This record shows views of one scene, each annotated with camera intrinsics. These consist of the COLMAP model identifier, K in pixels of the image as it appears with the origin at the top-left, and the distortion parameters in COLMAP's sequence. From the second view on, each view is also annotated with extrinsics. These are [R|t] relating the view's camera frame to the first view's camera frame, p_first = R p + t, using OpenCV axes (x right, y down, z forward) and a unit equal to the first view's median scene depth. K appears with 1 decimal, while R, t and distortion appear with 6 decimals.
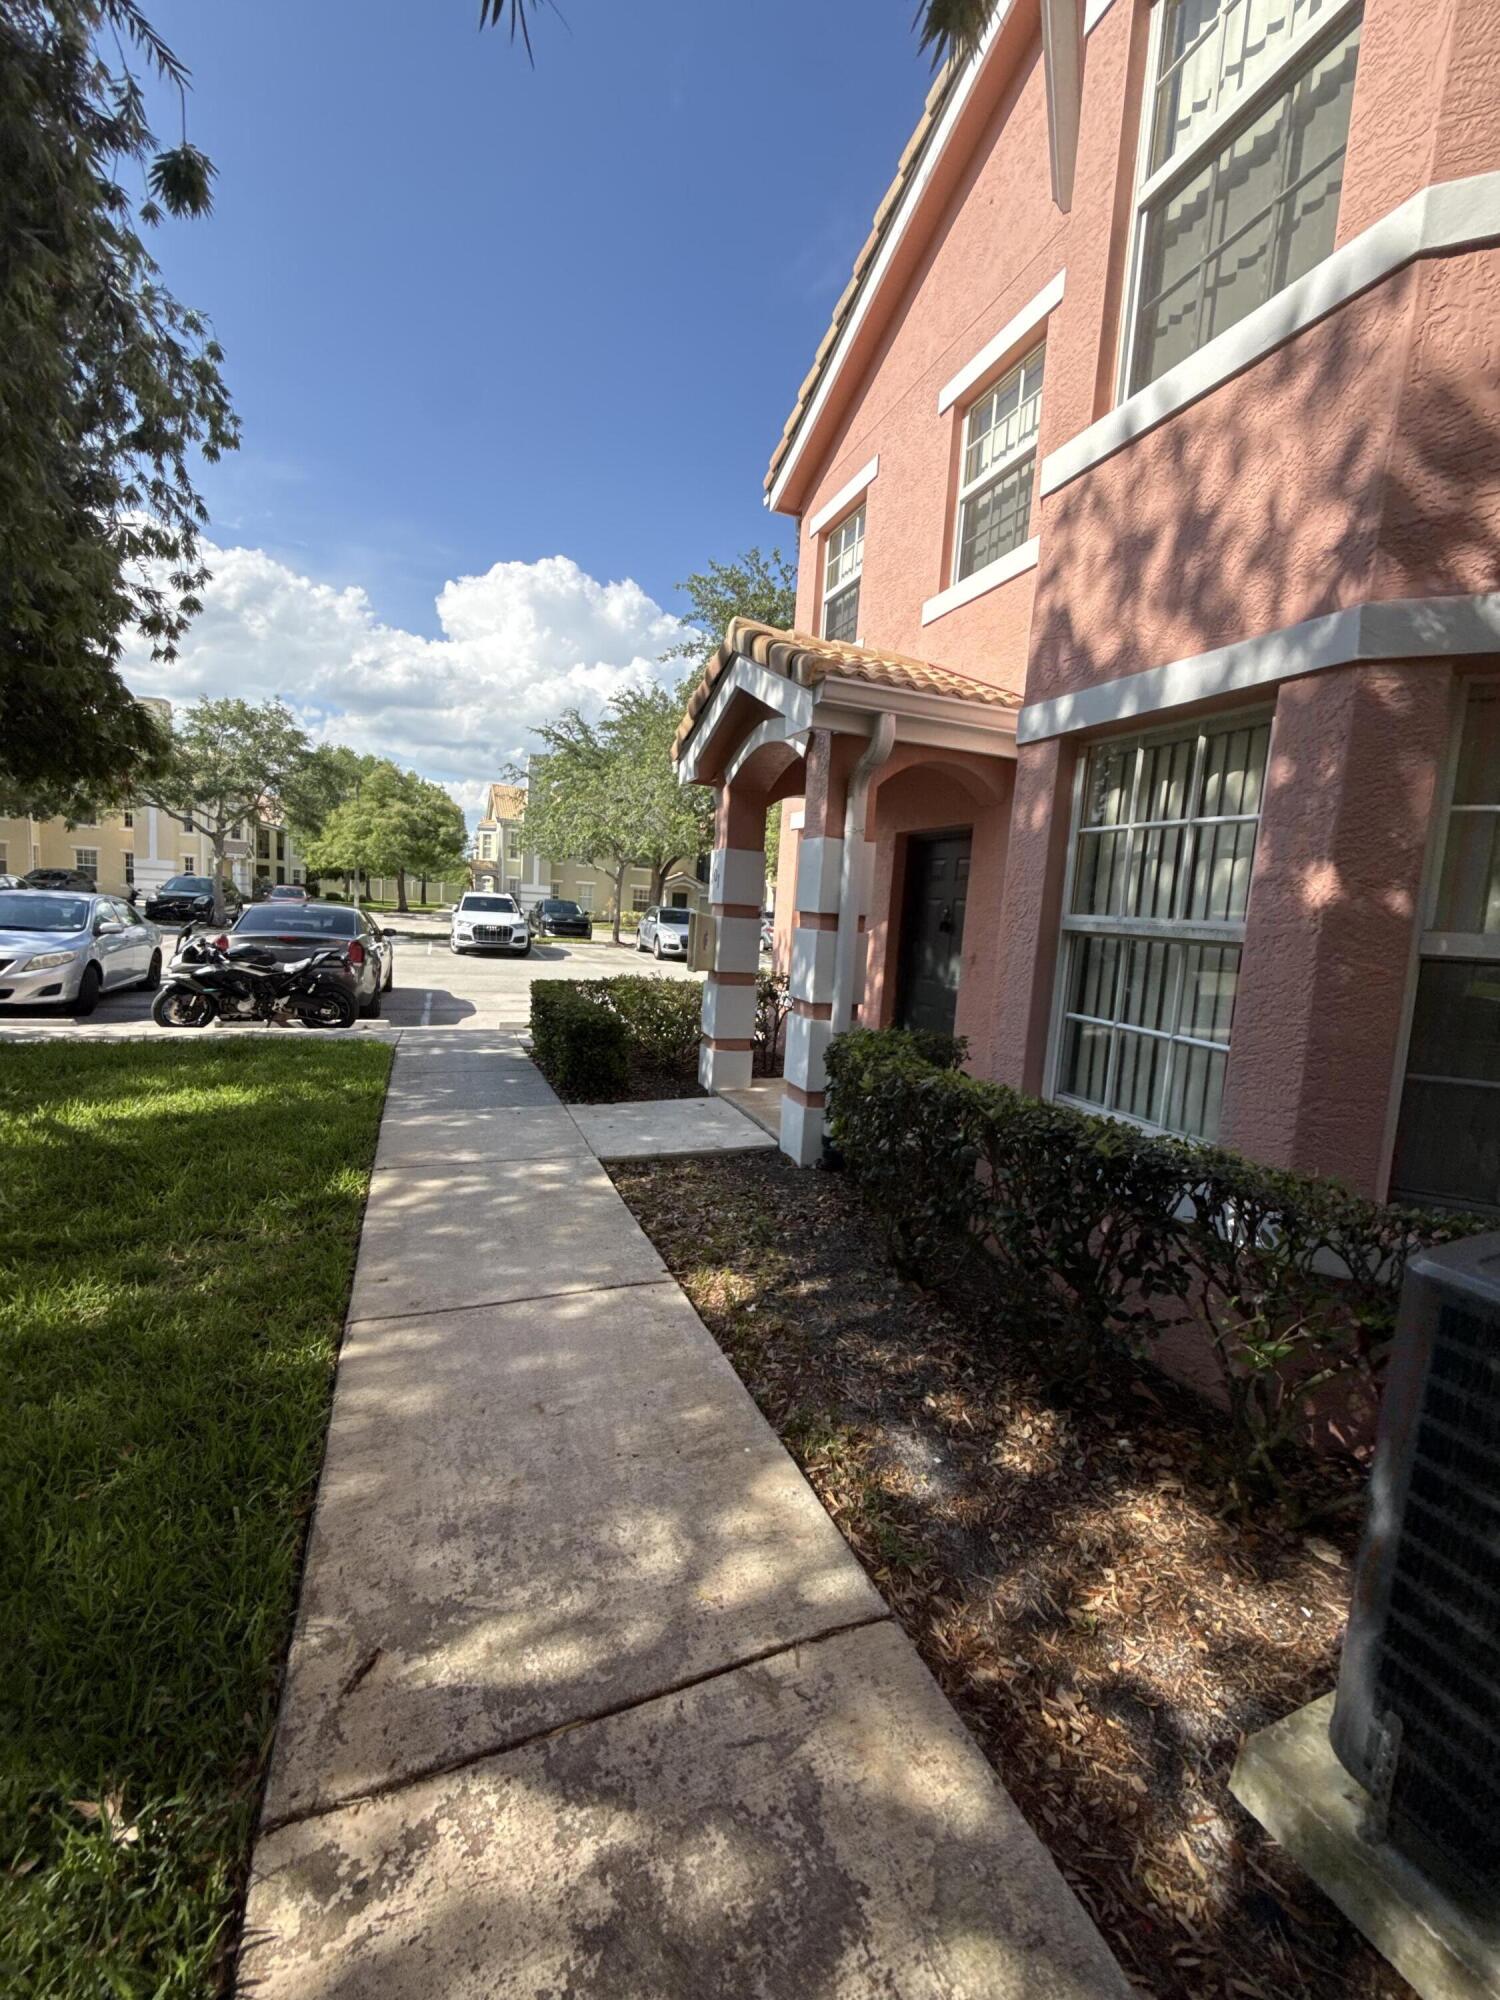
lens RADIAL K [[797.7, 0, 739.9], [0, 797.7, 1004.2], [0, 0, 1]] dist [0.001179, 0.000135]
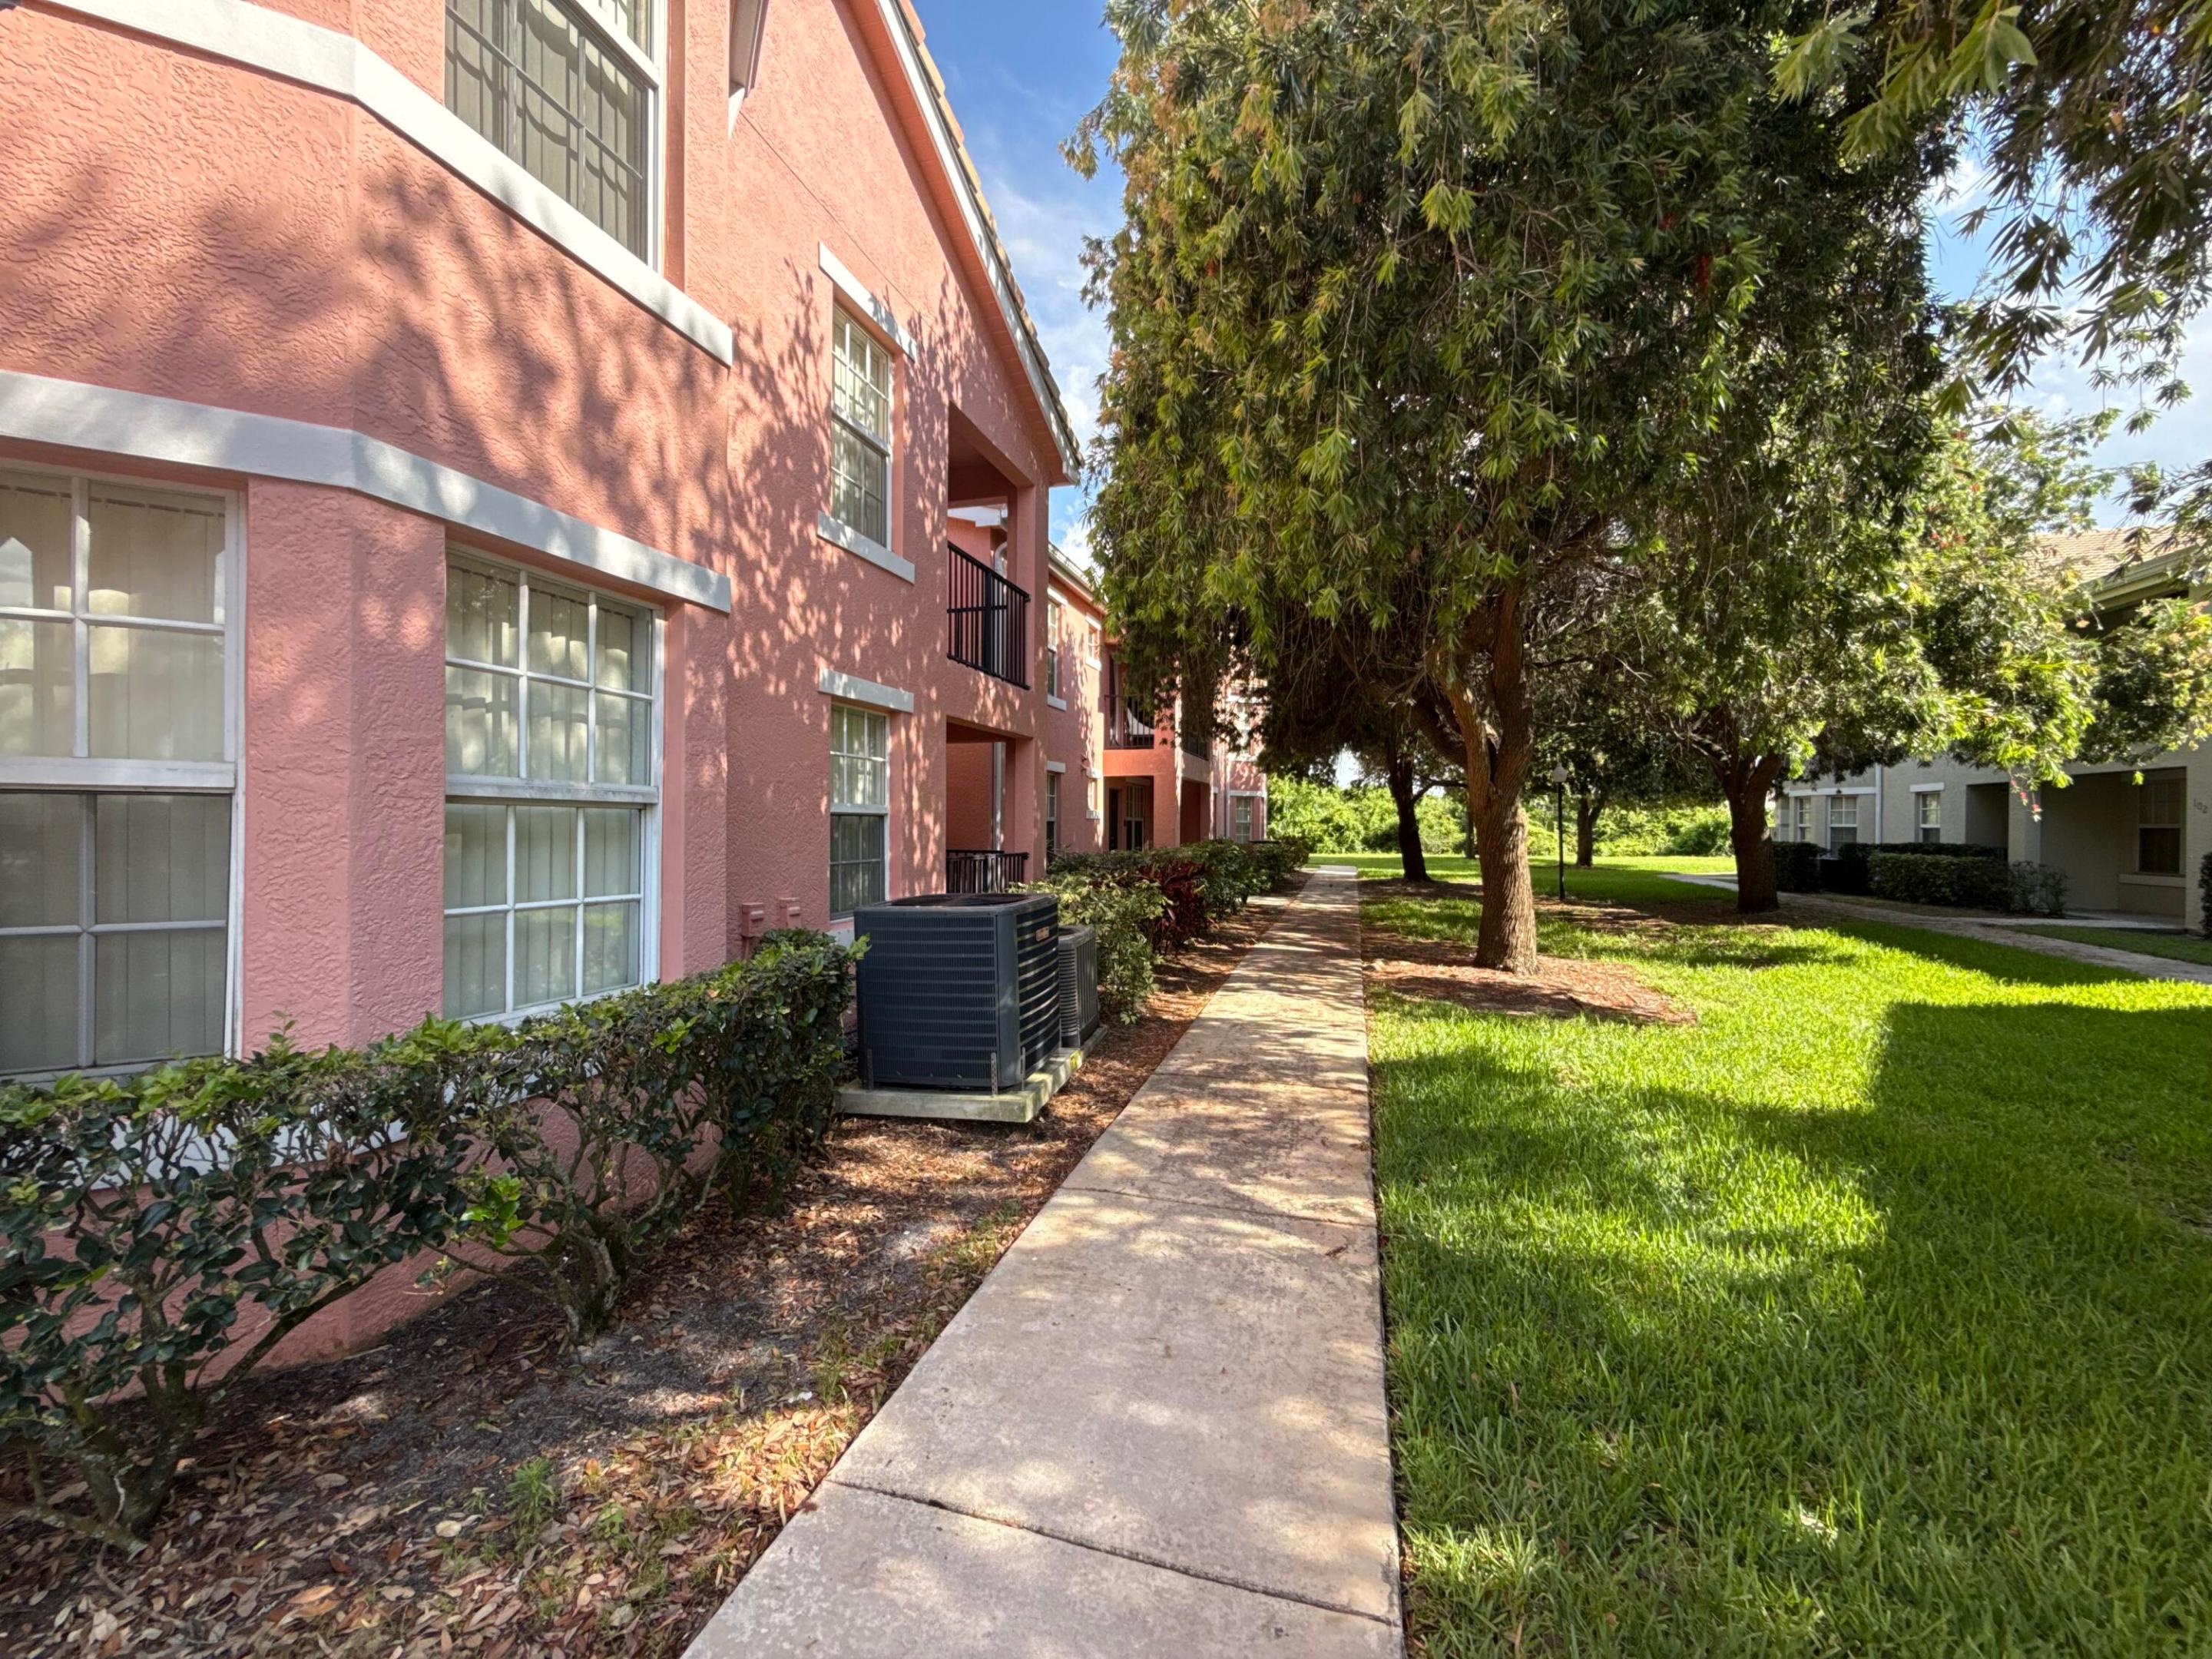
lens RADIAL K [[882.3, 0, 1098.3], [0, 882.3, 825.2], [0, 0, 1]] dist [0.001179, 0.000135]
pose [[-0.790239, -0.074193, 0.608291, -0.746904], [0.011098, 0.990748, 0.135259, -0.231649], [-0.612698, 0.113638, -0.782104, 1.748430]]
